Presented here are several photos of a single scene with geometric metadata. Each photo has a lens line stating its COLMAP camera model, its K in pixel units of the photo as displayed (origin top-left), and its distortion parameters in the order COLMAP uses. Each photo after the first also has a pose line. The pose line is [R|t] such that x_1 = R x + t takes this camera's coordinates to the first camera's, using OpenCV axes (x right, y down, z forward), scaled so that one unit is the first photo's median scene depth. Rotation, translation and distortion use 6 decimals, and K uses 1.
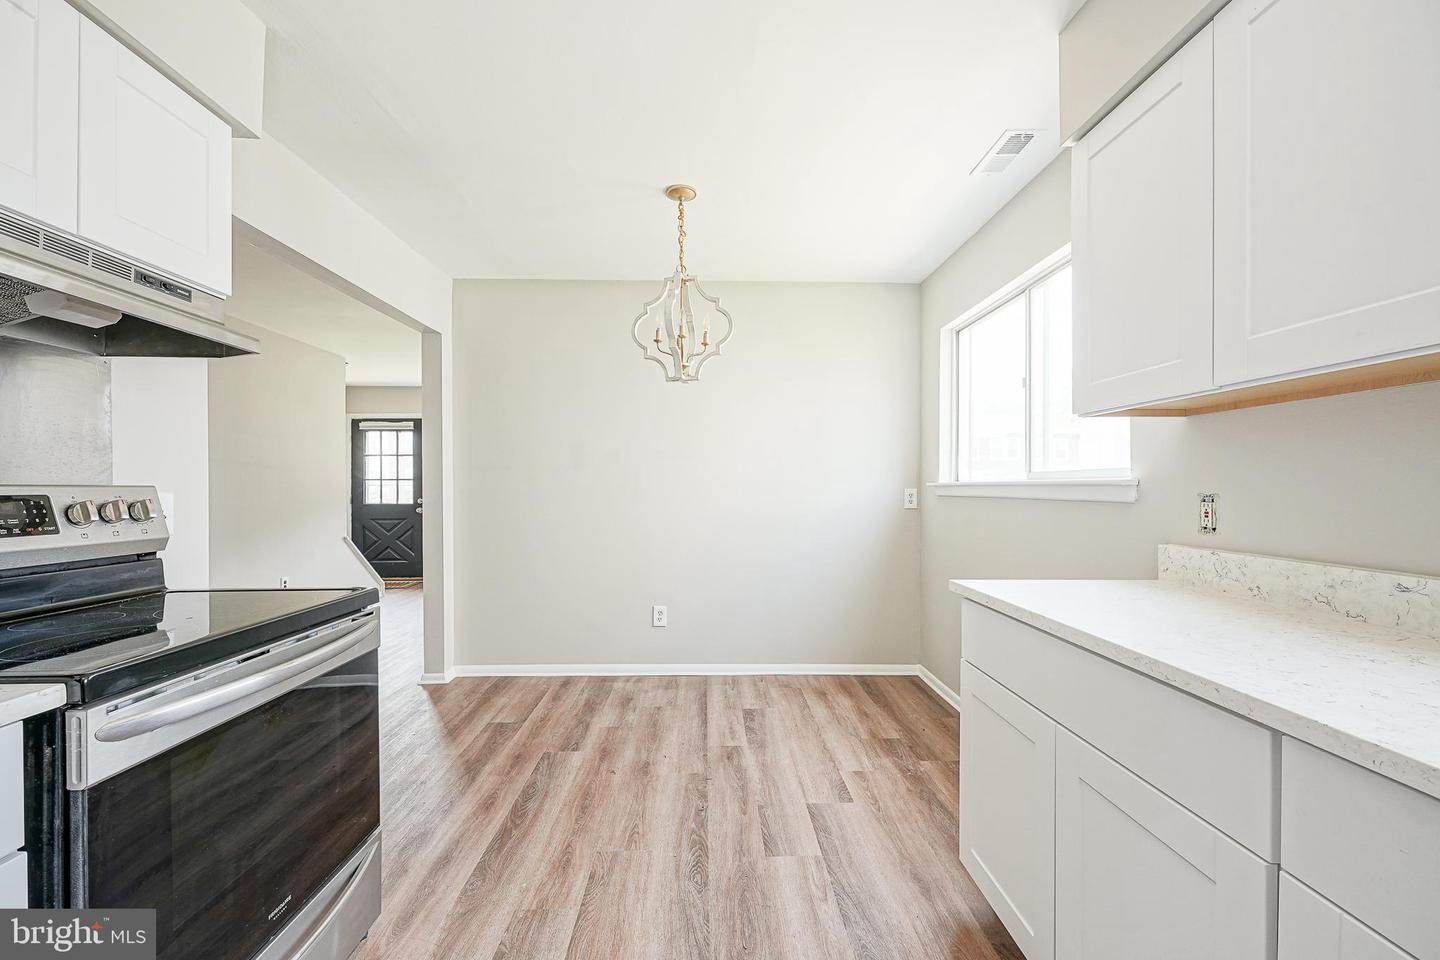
lens RADIAL K [[584.8, 0, 720.6], [0, 584.8, 475.9], [0, 0, 1]] dist [0.000663, -0.000038]
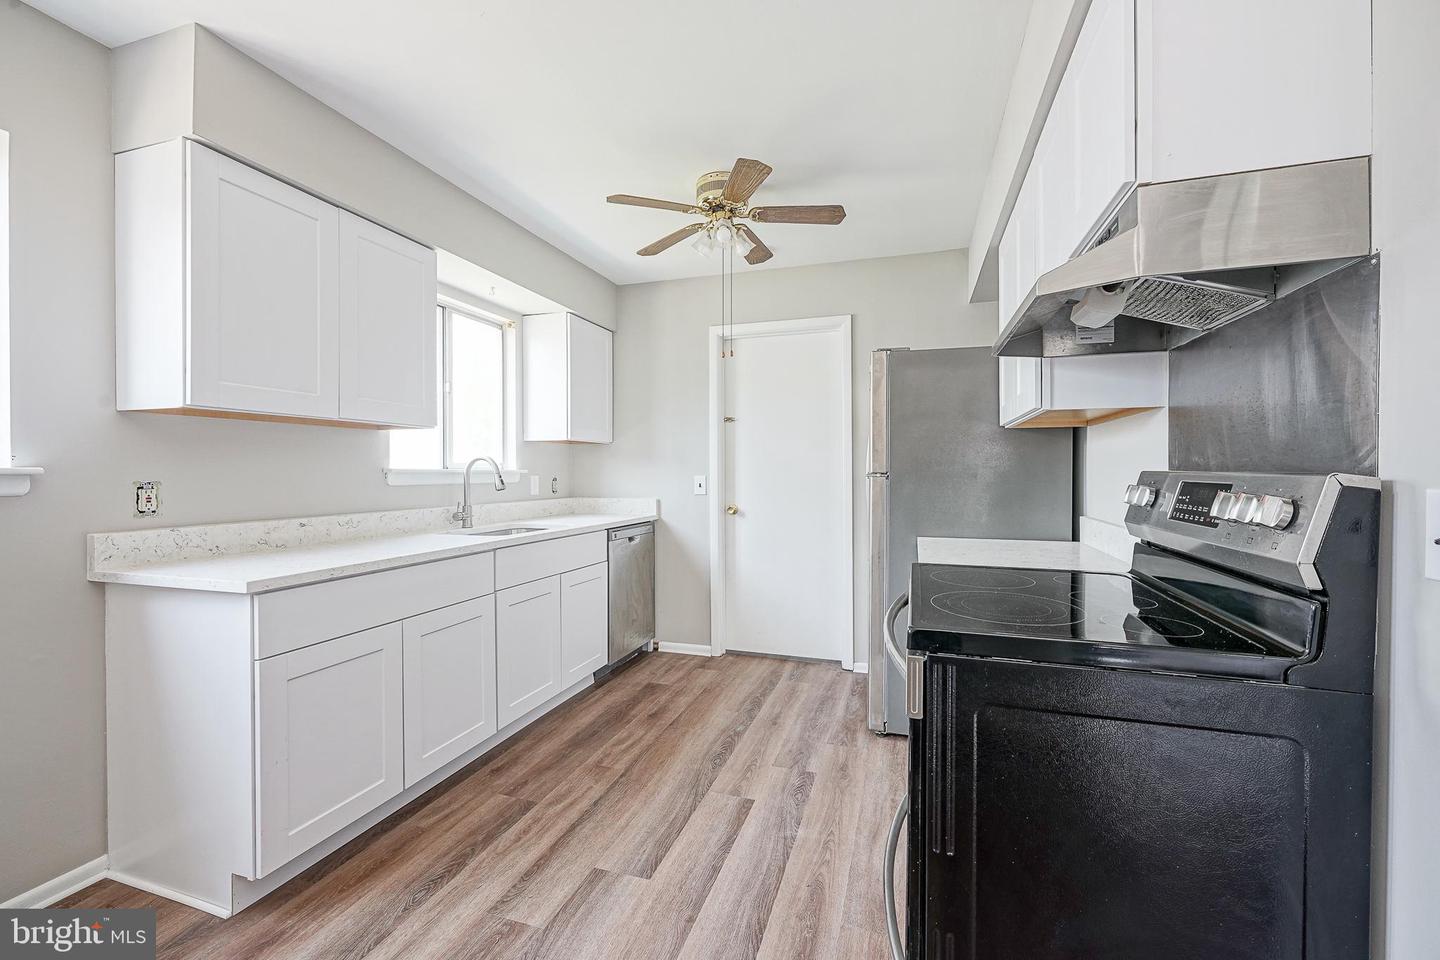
lens RADIAL K [[584.8, 0, 720.6], [0, 584.8, 475.9], [0, 0, 1]] dist [0.000663, -0.000038]
pose [[-0.942079, 0.002699, 0.335380, -0.692924], [-0.000296, 0.999961, -0.008879, 0.030352], [-0.335391, -0.008464, -0.942041, 1.883698]]
